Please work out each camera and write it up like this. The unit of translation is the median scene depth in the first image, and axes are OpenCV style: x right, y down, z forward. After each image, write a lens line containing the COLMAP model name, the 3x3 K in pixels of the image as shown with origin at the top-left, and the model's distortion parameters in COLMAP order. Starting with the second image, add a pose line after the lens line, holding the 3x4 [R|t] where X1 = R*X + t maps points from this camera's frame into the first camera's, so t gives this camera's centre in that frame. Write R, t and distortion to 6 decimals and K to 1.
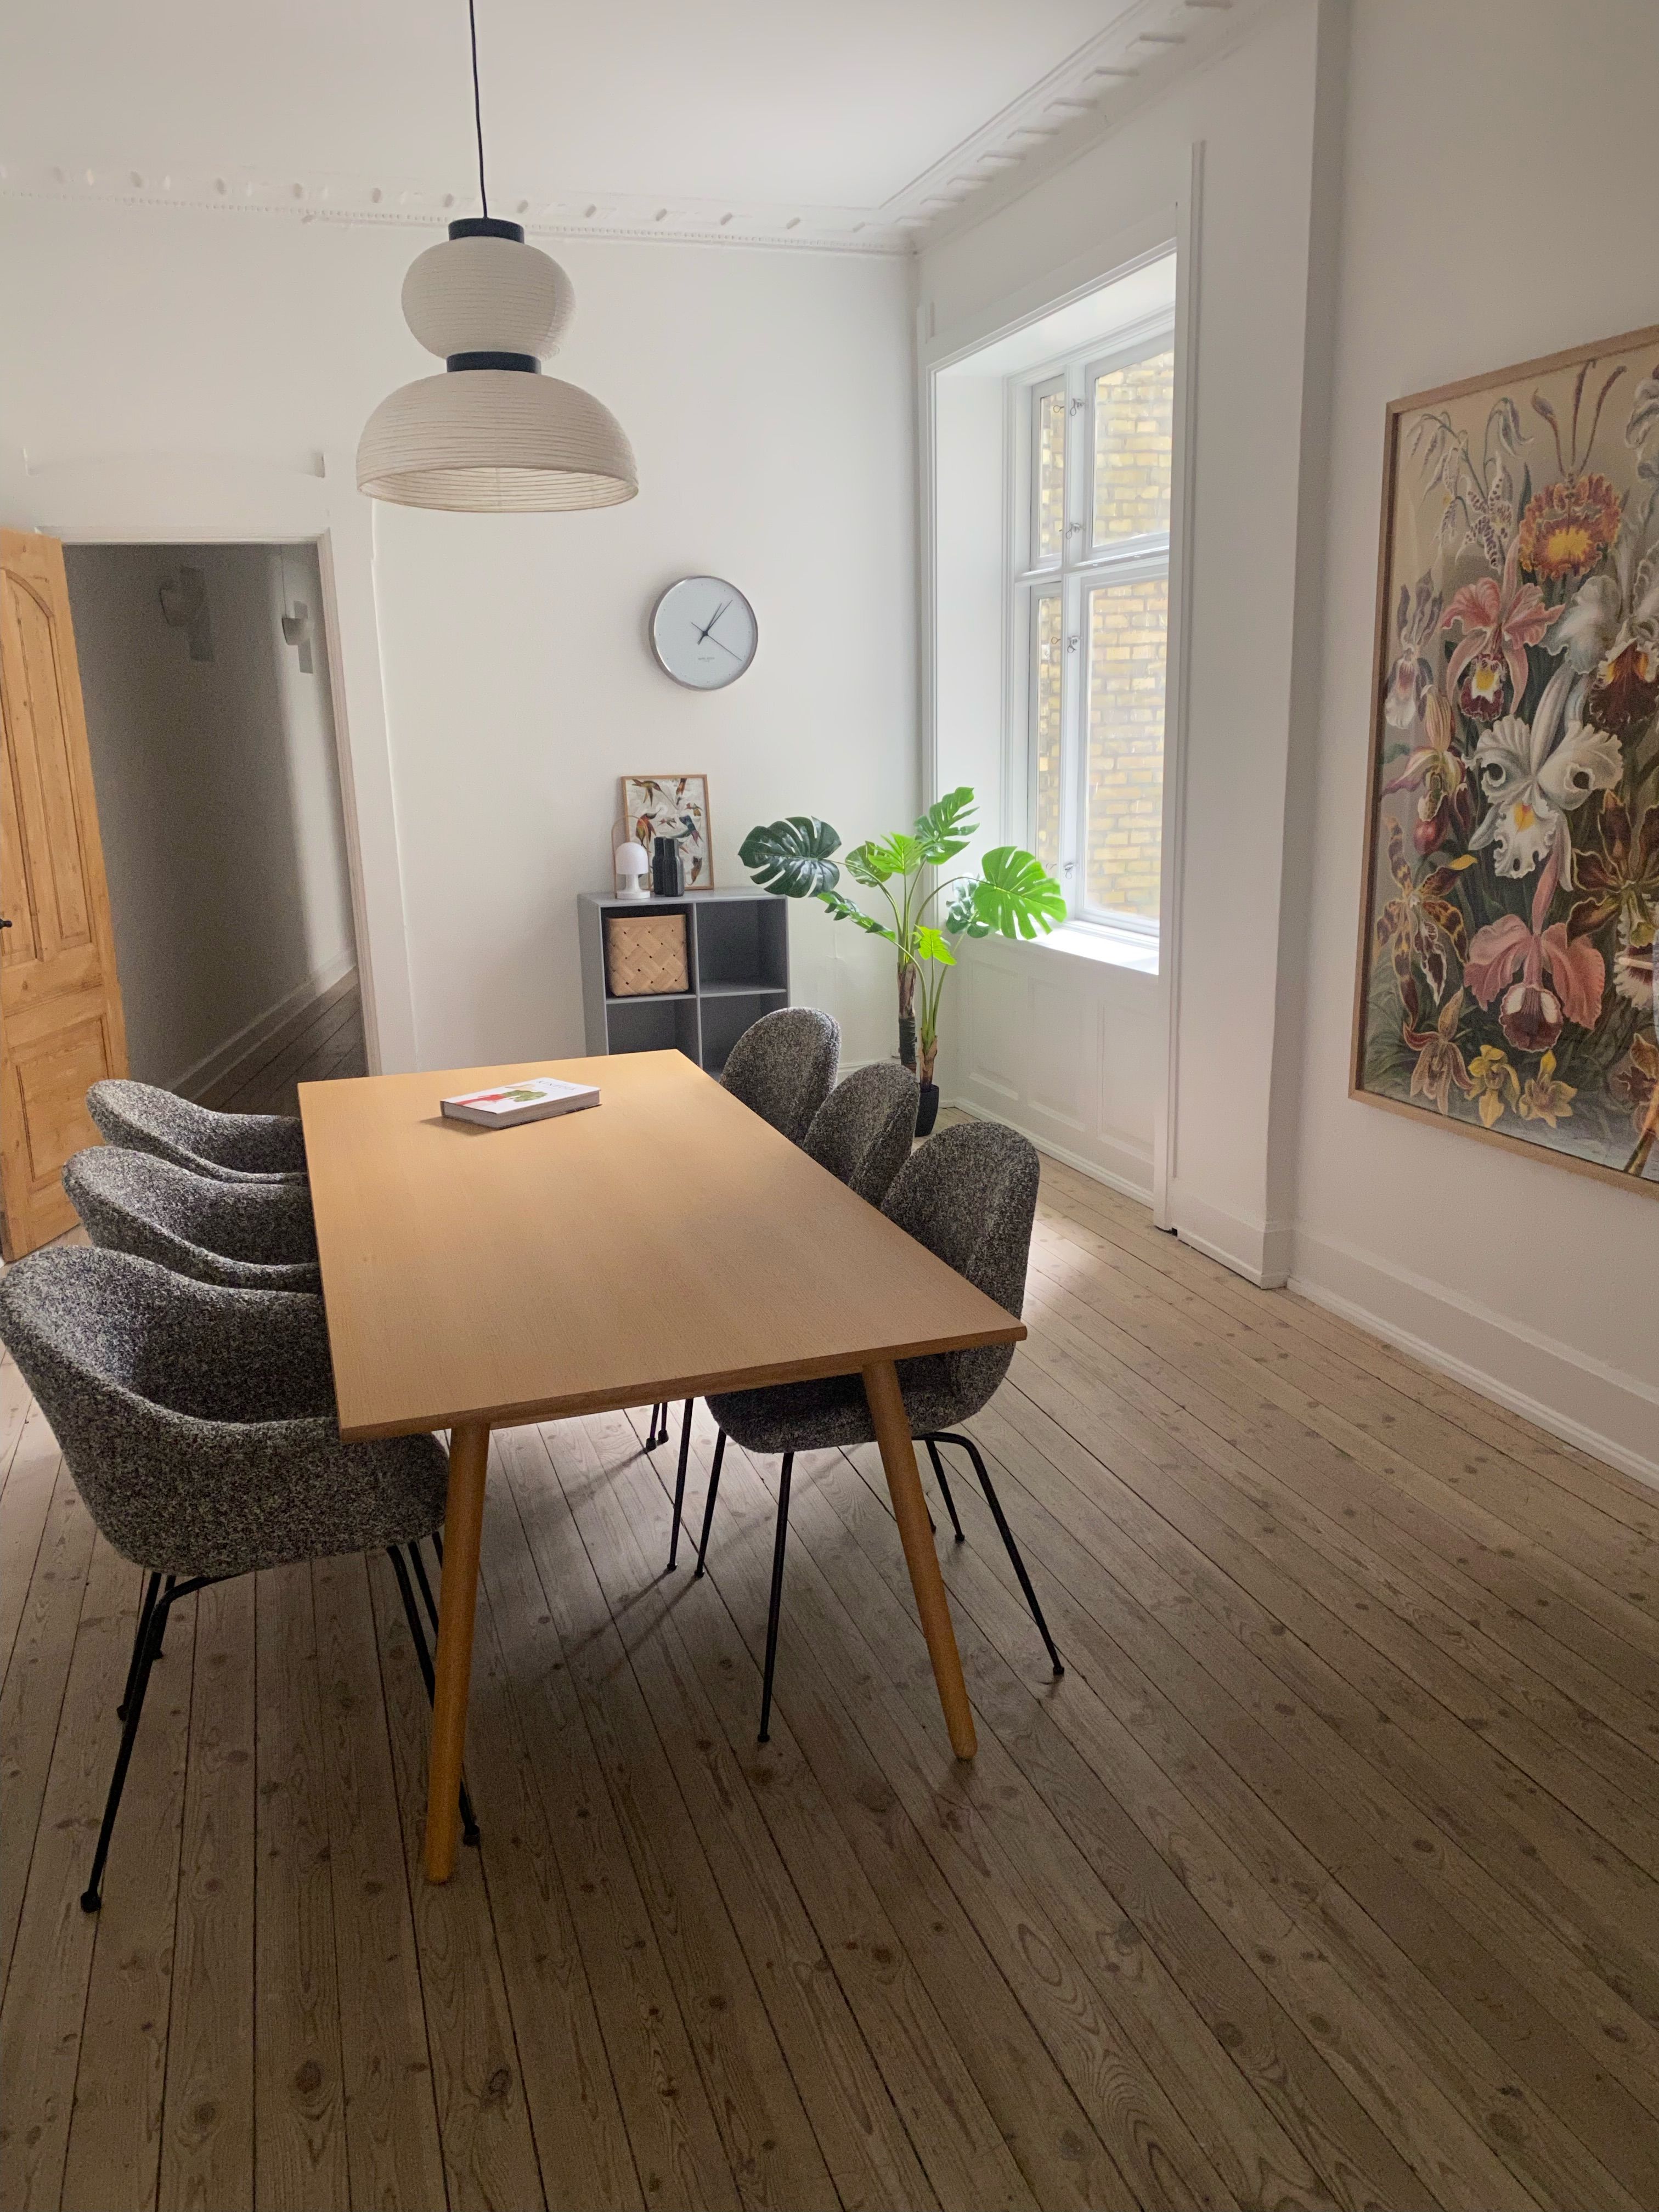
lens RADIAL K [[1647.8, 0, 829.5], [0, 1647.8, 1106.0], [0, 0, 1]] dist [0.000742, 0.000300]
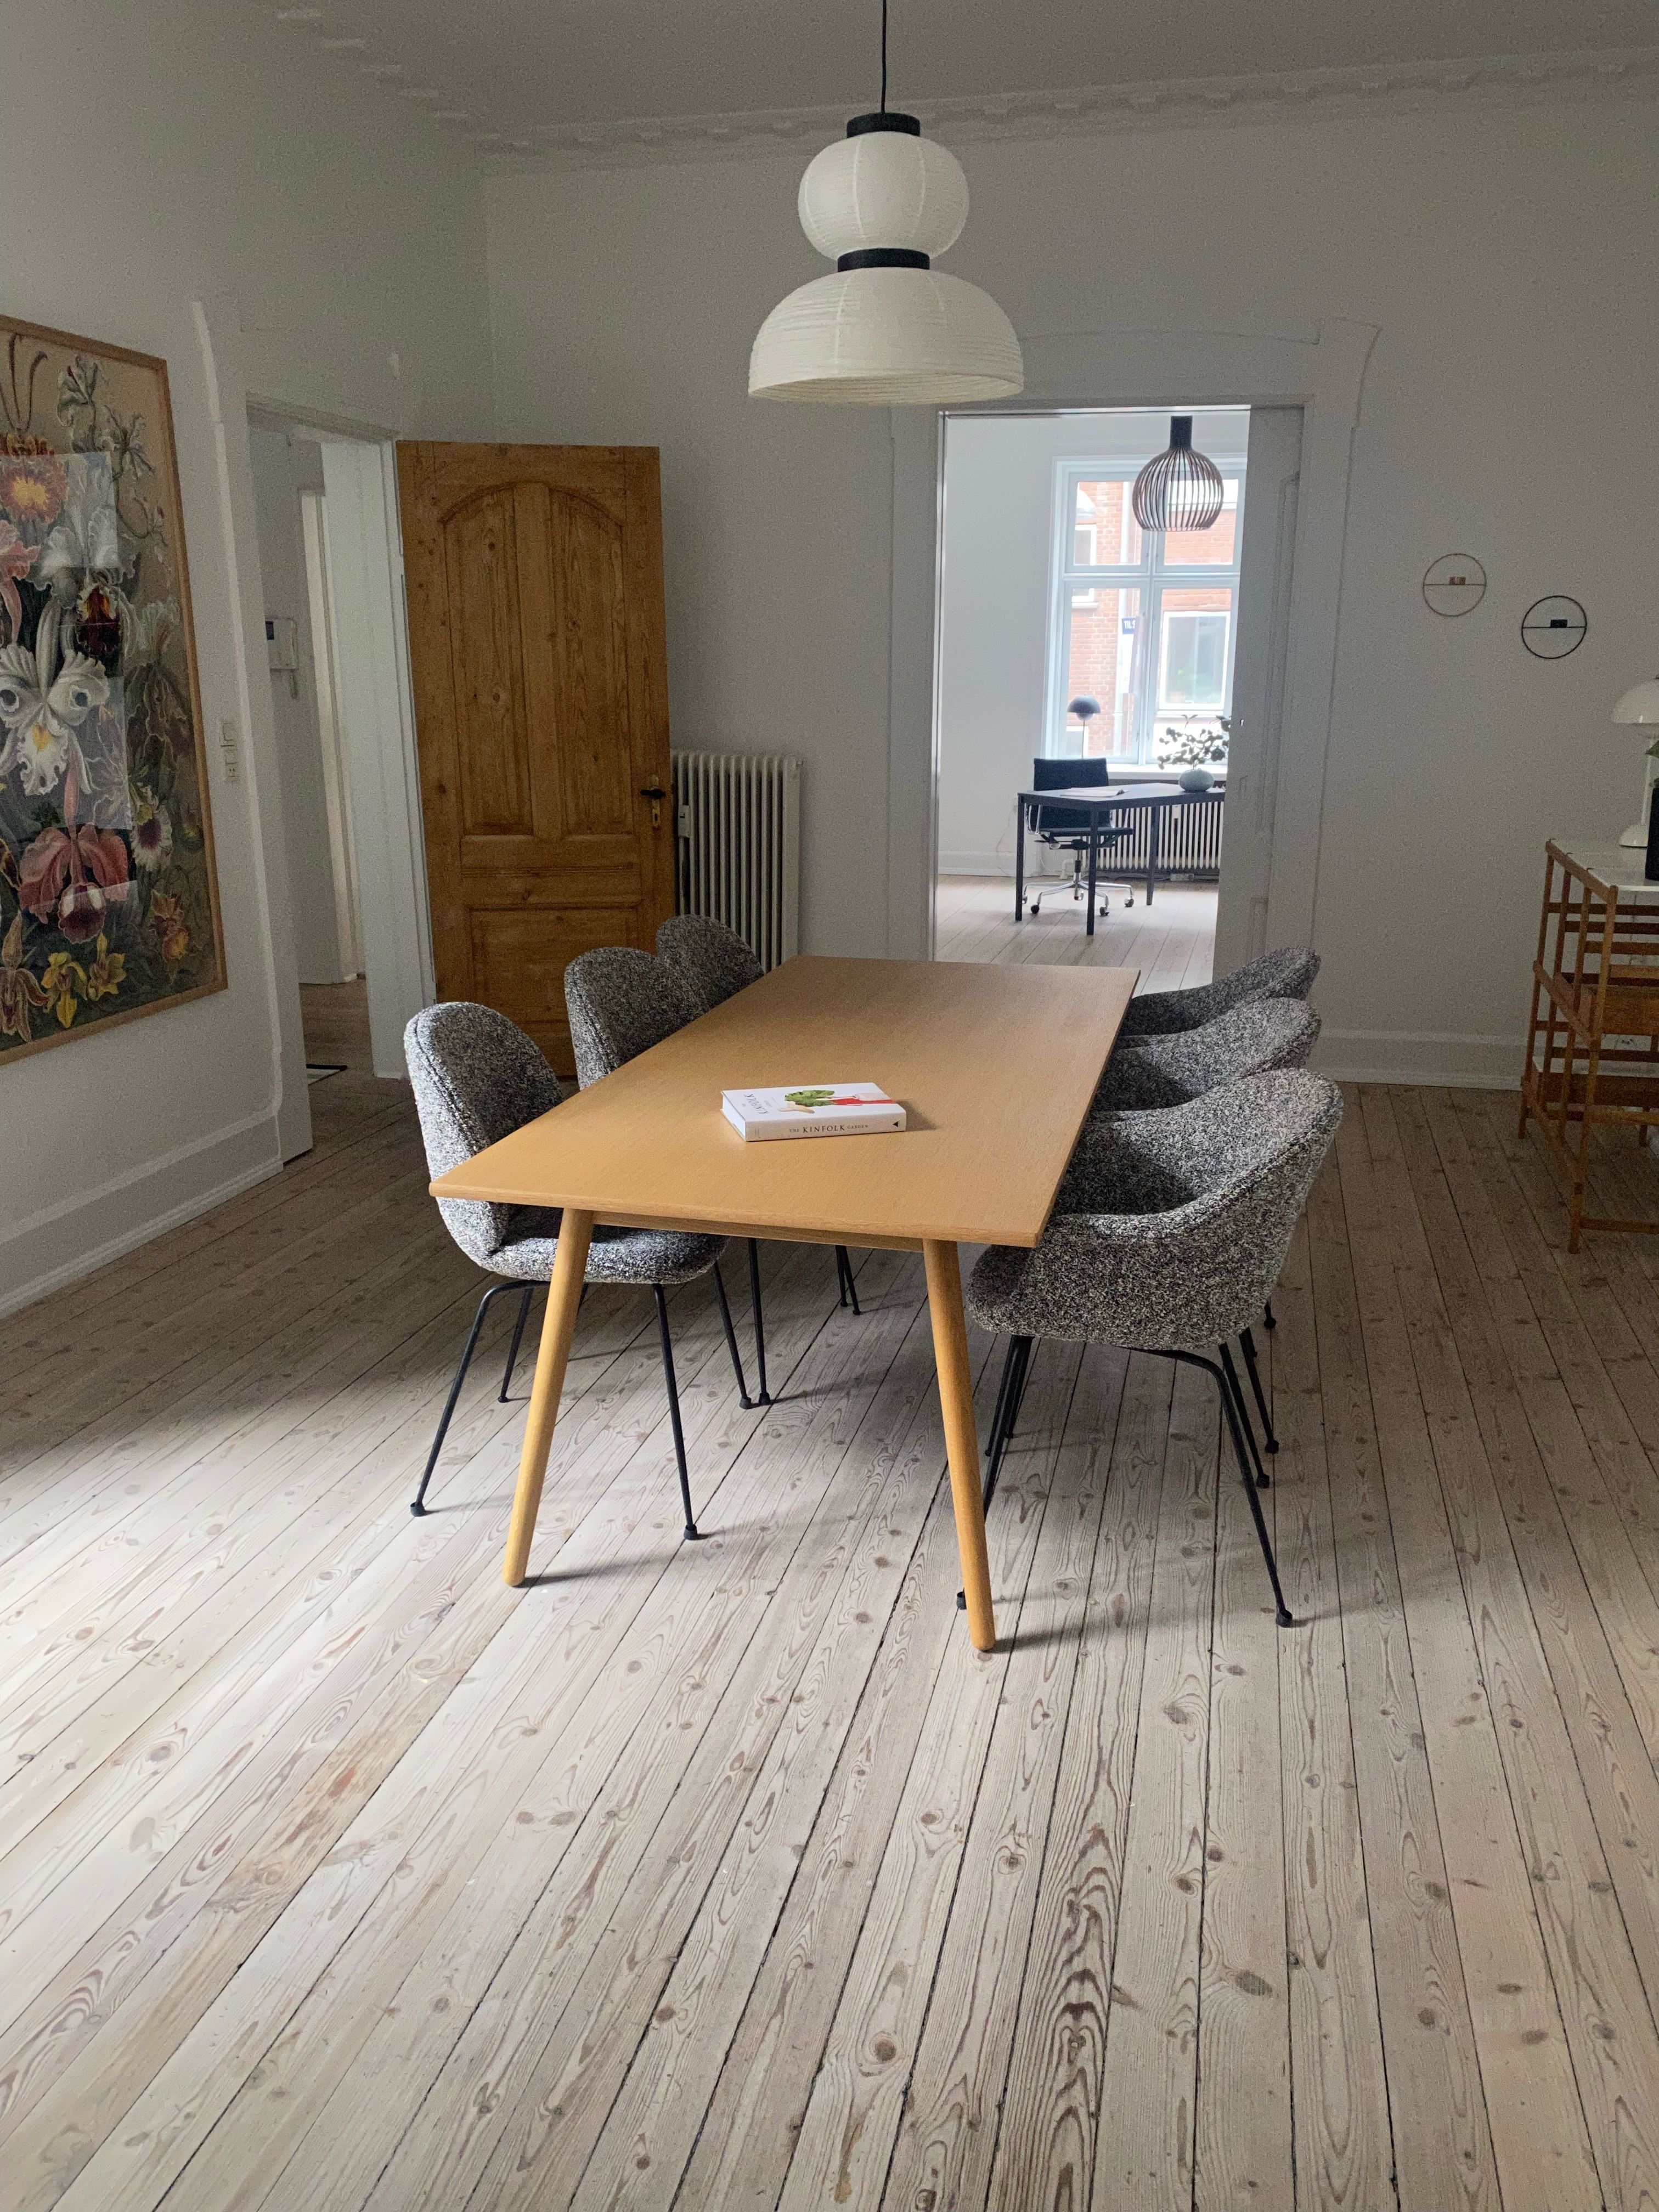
lens RADIAL K [[1647.8, 0, 829.5], [0, 1647.8, 1106.0], [0, 0, 1]] dist [0.000742, 0.000300]
pose [[-0.840892, -0.119952, 0.527743, -0.642724], [0.146248, 0.888486, 0.434975, -0.363017], [-0.521069, 0.442949, -0.729578, 1.659487]]
